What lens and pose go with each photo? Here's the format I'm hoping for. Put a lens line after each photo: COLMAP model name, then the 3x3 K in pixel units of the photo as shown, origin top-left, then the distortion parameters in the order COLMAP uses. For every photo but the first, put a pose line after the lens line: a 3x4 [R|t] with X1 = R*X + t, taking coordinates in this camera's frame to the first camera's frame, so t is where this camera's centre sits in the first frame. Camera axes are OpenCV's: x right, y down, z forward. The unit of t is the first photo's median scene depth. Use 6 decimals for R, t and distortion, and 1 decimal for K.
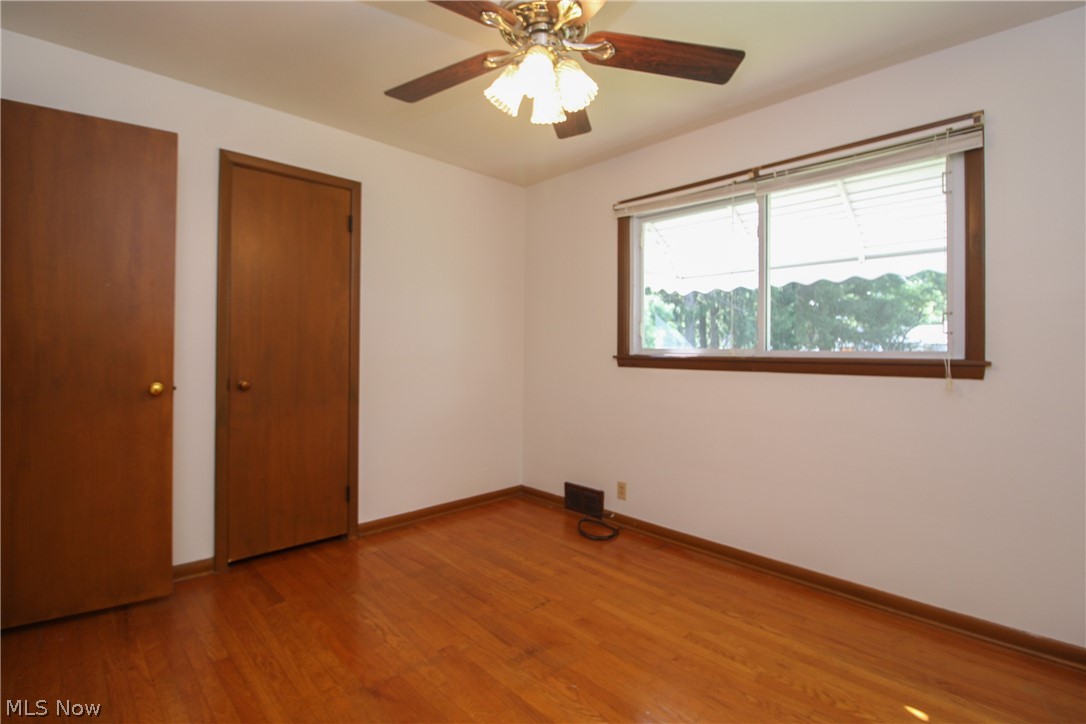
lens RADIAL K [[513.4, 0, 547.2], [0, 513.4, 357.3], [0, 0, 1]] dist [-0.002591, -0.010986]
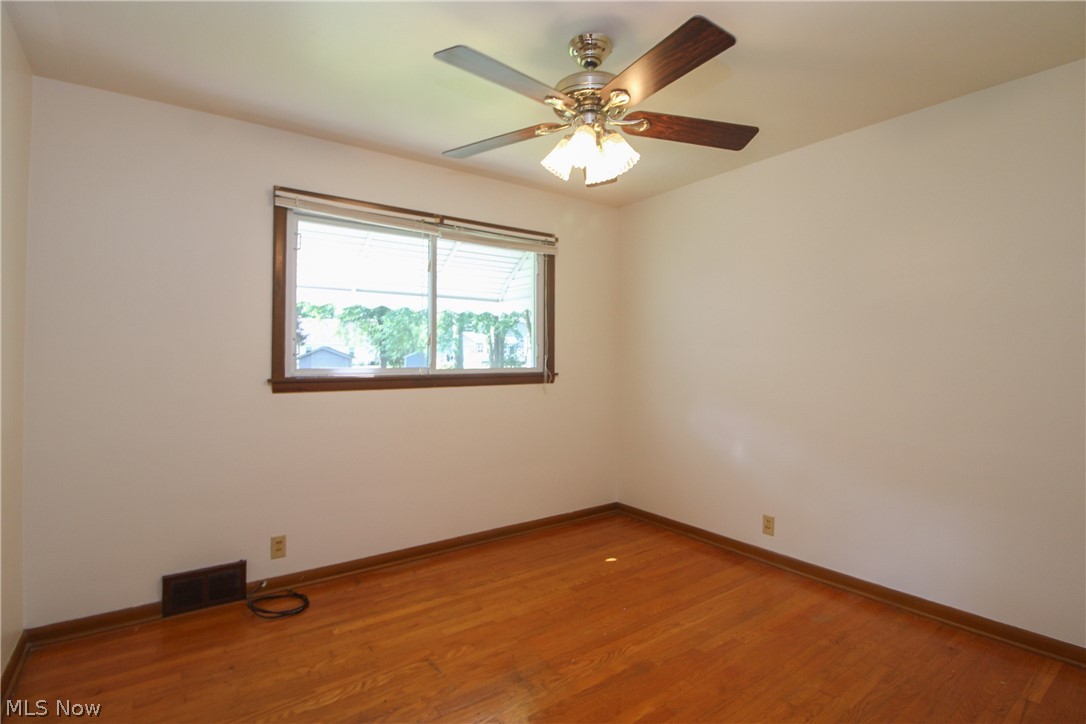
lens RADIAL K [[513.4, 0, 555.2], [0, 513.4, 362.1], [0, 0, 1]] dist [-0.002591, -0.010986]
pose [[0.129038, -0.010834, 0.991580, -0.729342], [0.016262, 0.999829, 0.008808, -0.035169], [-0.991506, 0.014988, 0.129192, 0.576330]]
